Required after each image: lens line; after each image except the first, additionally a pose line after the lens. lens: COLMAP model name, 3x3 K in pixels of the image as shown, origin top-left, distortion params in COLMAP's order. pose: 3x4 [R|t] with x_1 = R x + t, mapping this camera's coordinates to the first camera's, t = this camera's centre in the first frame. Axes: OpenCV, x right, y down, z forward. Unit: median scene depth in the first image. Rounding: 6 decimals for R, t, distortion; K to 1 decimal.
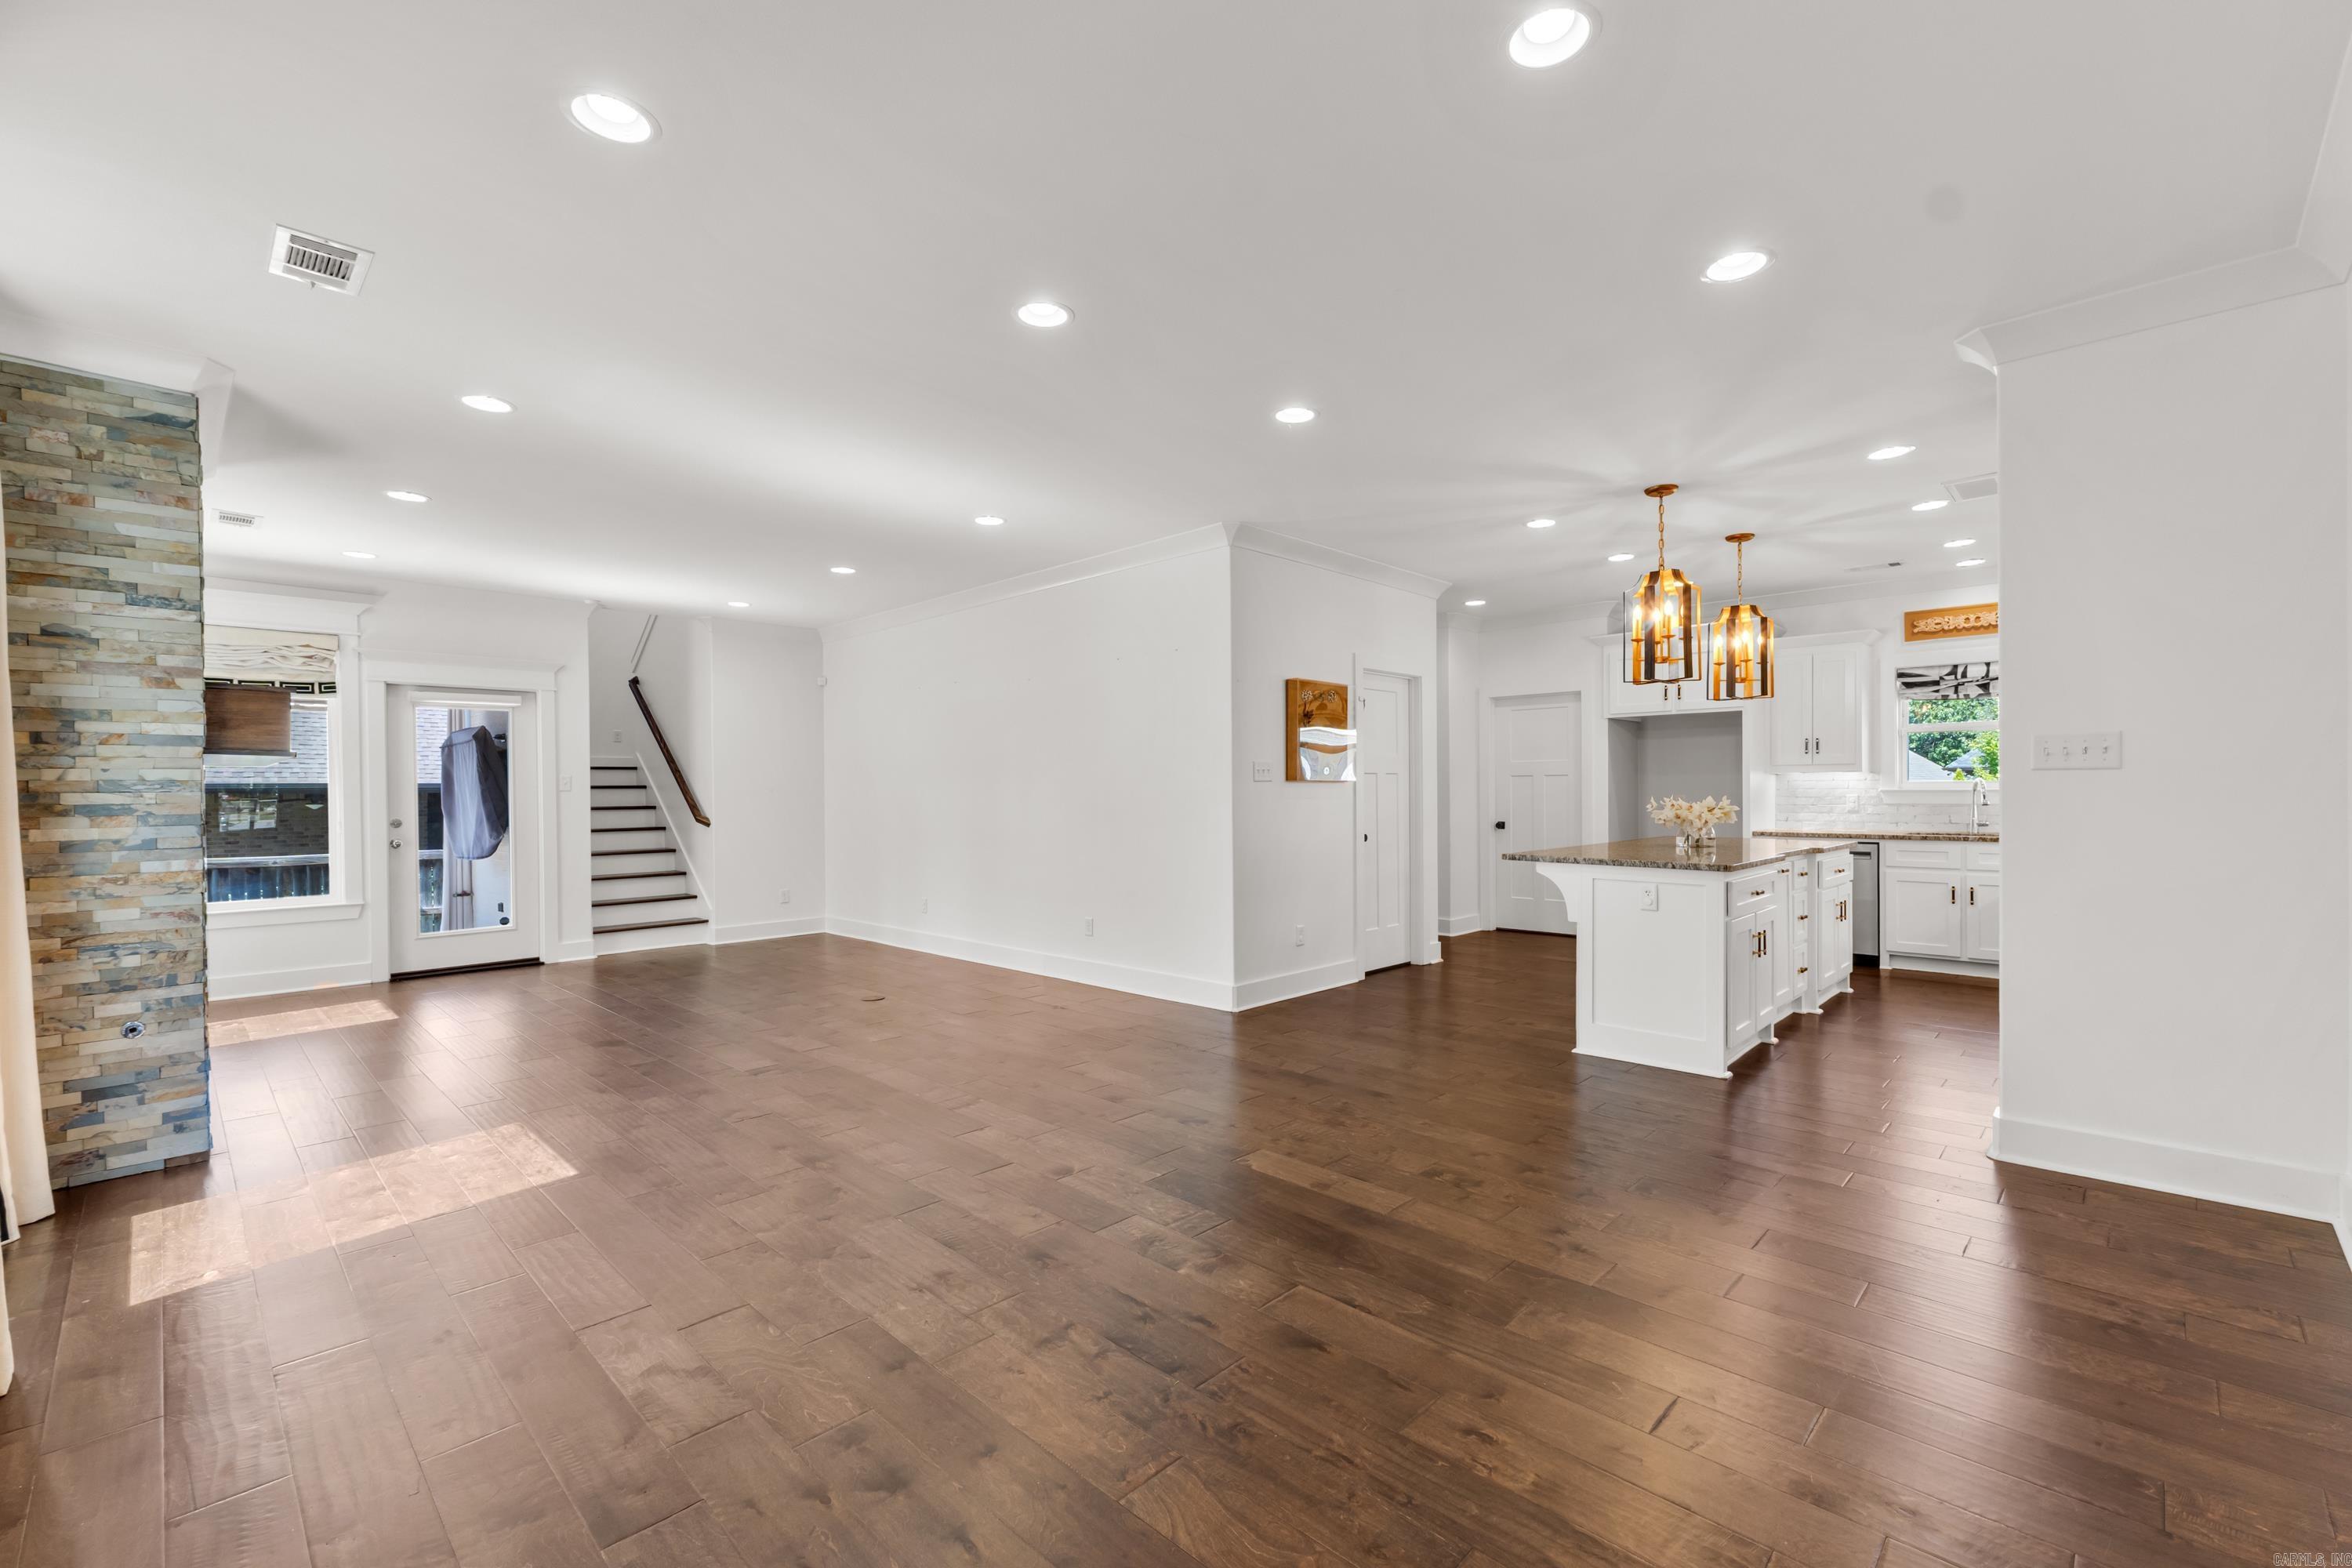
lens RADIAL K [[994.3, 0, 1187.7], [0, 994.3, 794.4], [0, 0, 1]] dist [0.004328, -0.000942]
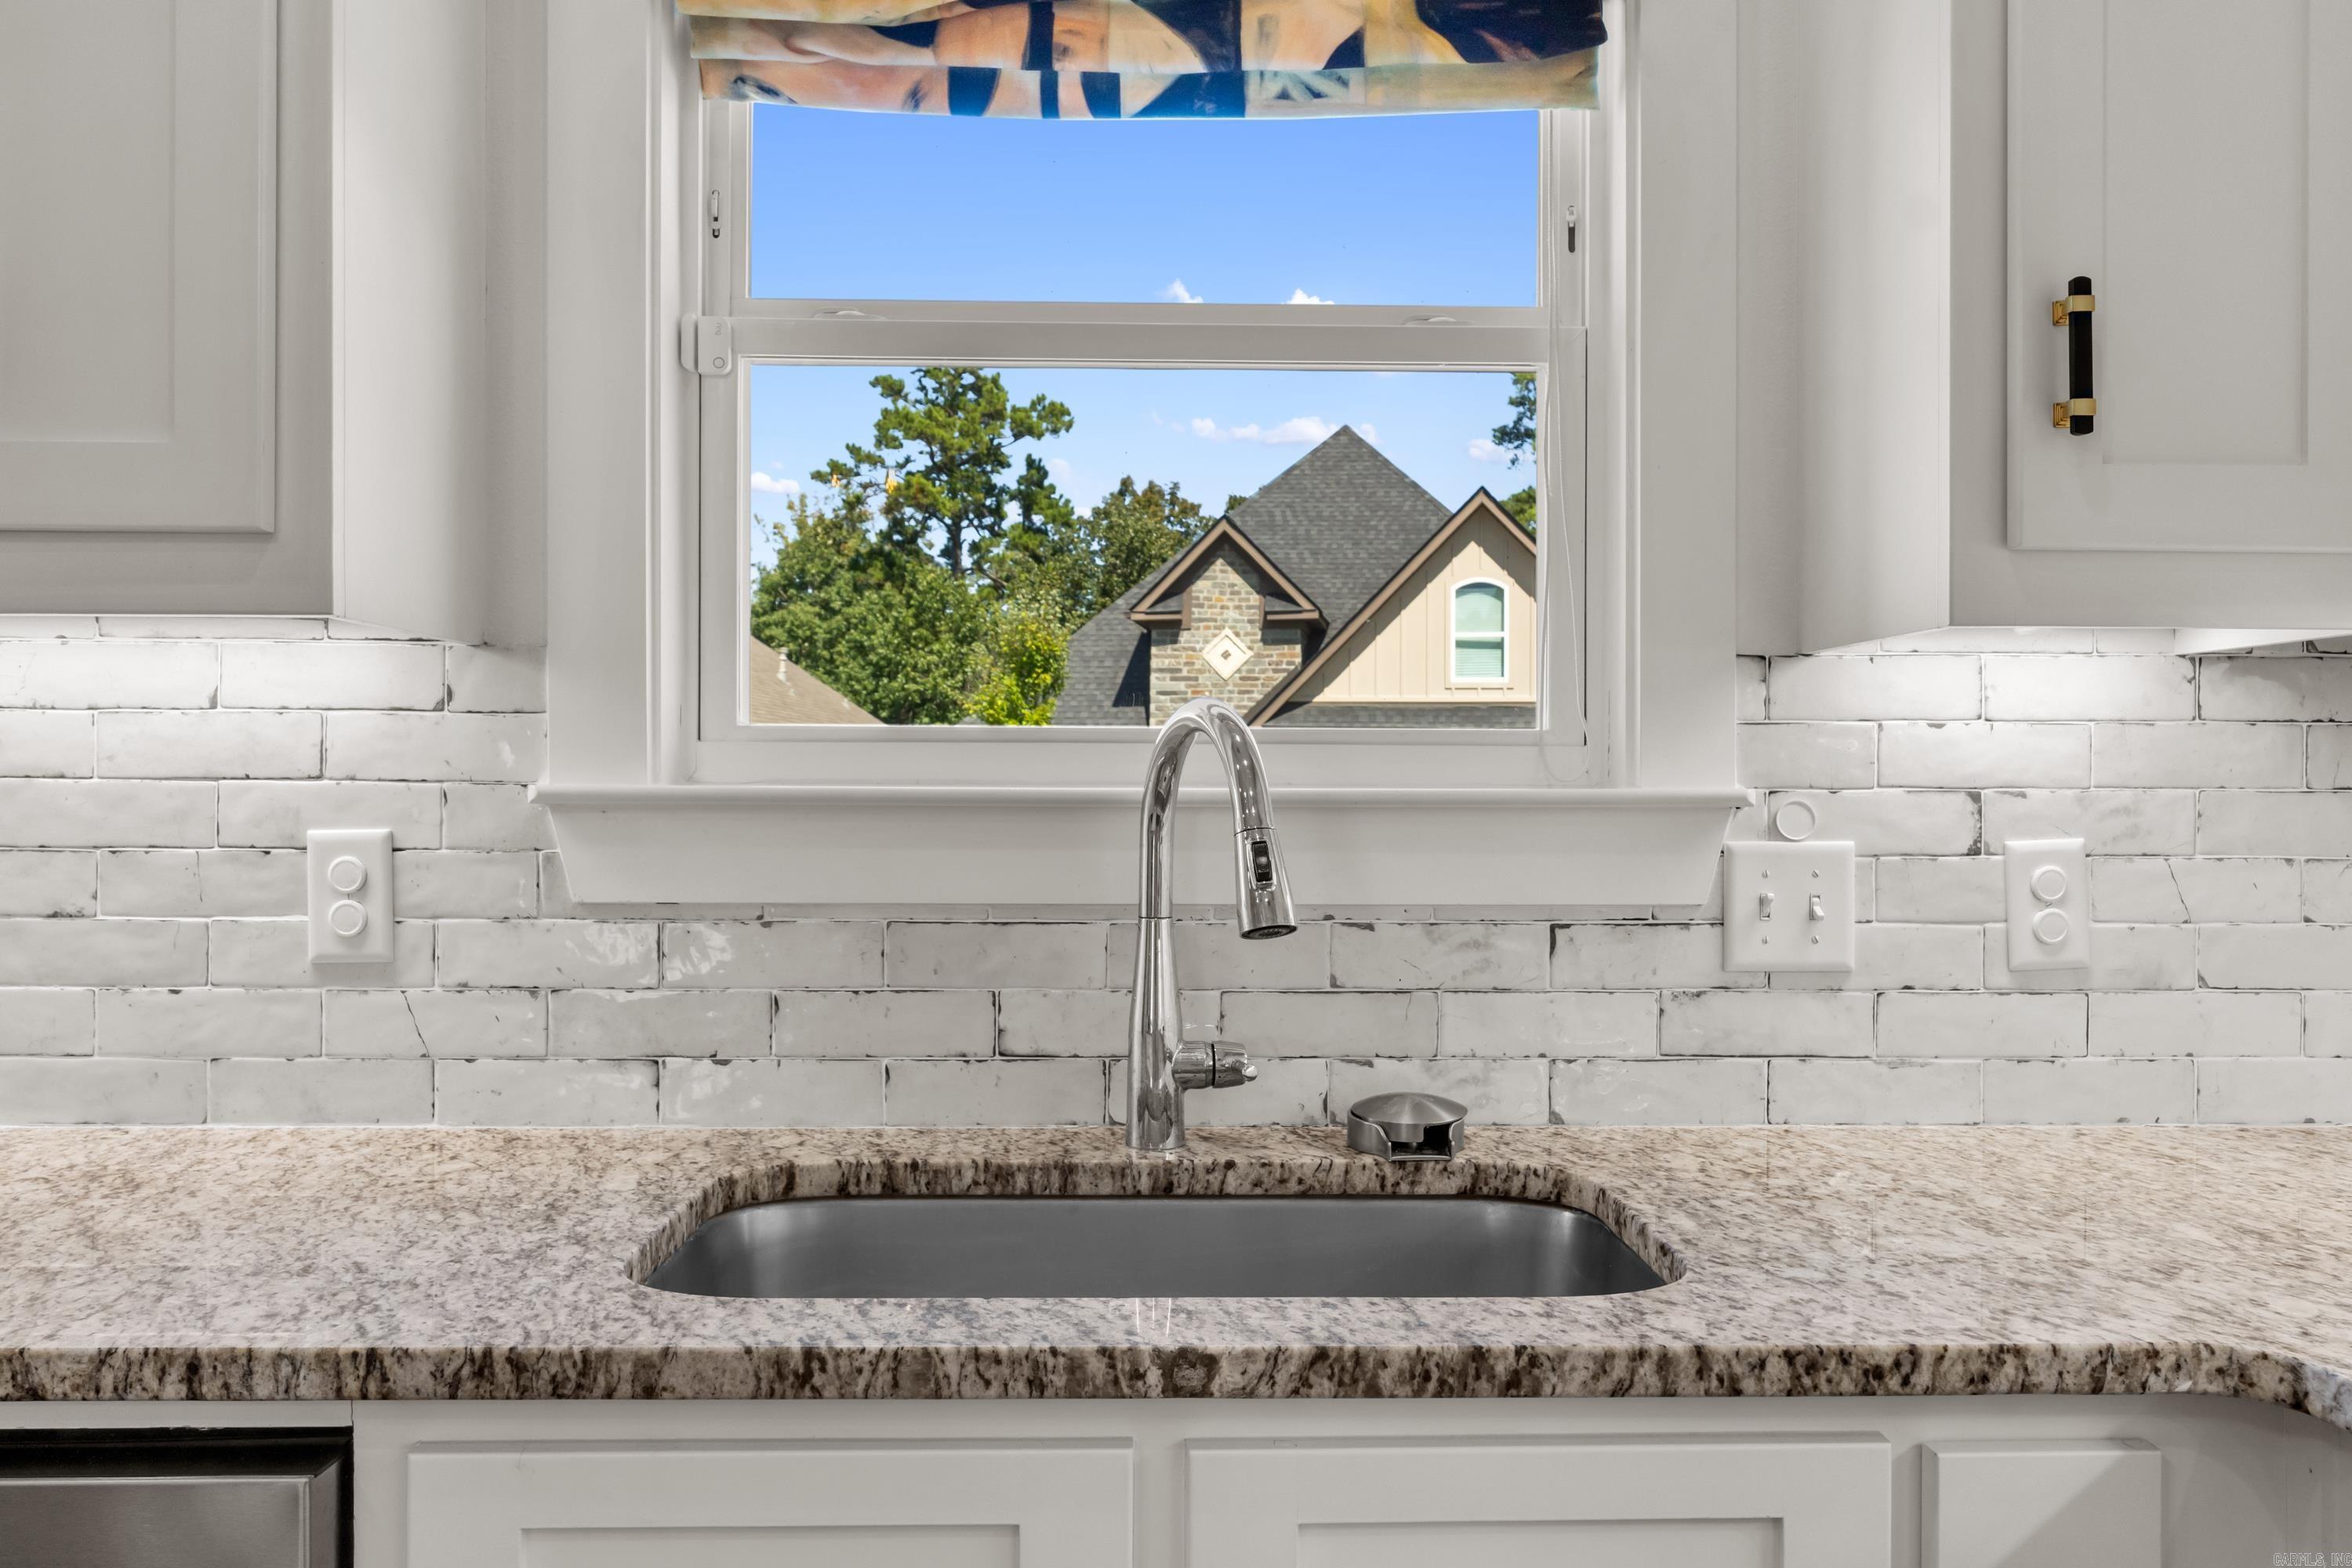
lens RADIAL K [[1798.4, 0, 1188.6], [0, 1798.4, 783.4], [0, 0, 1]] dist [-0.009829, -0.000879]
pose [[0.697219, 0.009066, 0.716801, 0.776715], [-0.006405, 0.999959, -0.006417, -0.005916], [-0.716830, -0.000116, 0.697248, 1.034829]]
